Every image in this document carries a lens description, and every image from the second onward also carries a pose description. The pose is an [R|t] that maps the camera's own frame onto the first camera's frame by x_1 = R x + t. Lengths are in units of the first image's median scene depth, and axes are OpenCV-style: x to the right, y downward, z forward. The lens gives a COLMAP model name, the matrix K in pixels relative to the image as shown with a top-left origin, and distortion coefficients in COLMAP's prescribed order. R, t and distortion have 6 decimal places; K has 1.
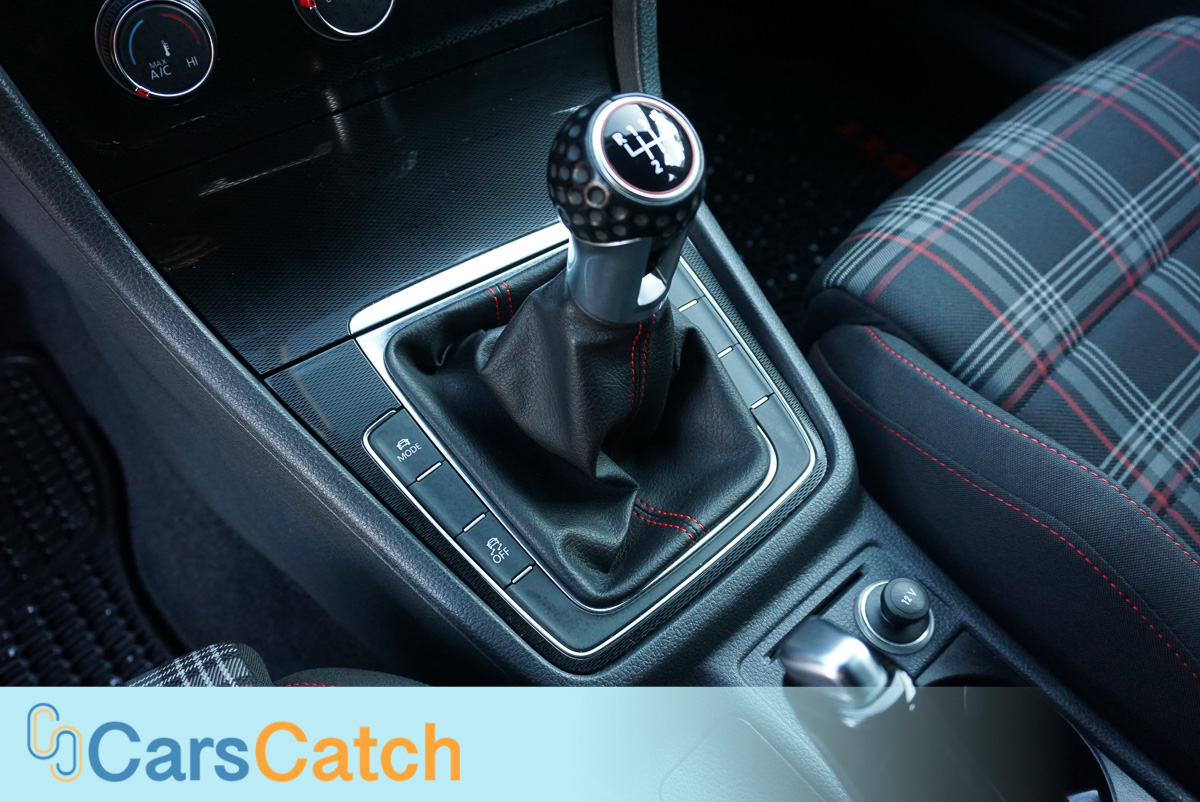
lens RADIAL K [[981.8, 0, 591.1], [0, 981.8, 400.4], [0, 0, 1]] dist [-0.016603, 0.014367]
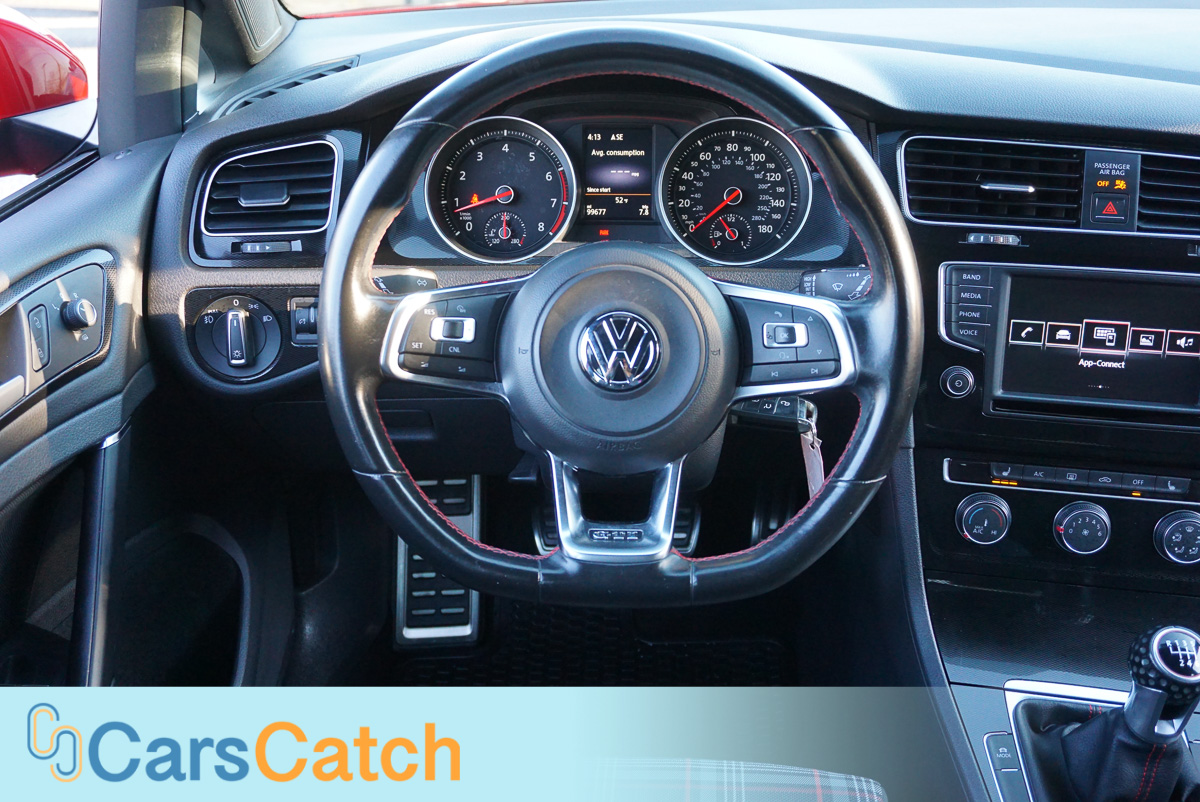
lens RADIAL K [[1195.4, 0, 595.2], [0, 1195.4, 394.6], [0, 0, 1]] dist [0.000670, 0.000000]
pose [[0.721383, 0.307371, -0.620589, 0.426619], [-0.539321, 0.811486, -0.224996, 0.406340], [0.434442, 0.497005, 0.751163, -1.296708]]
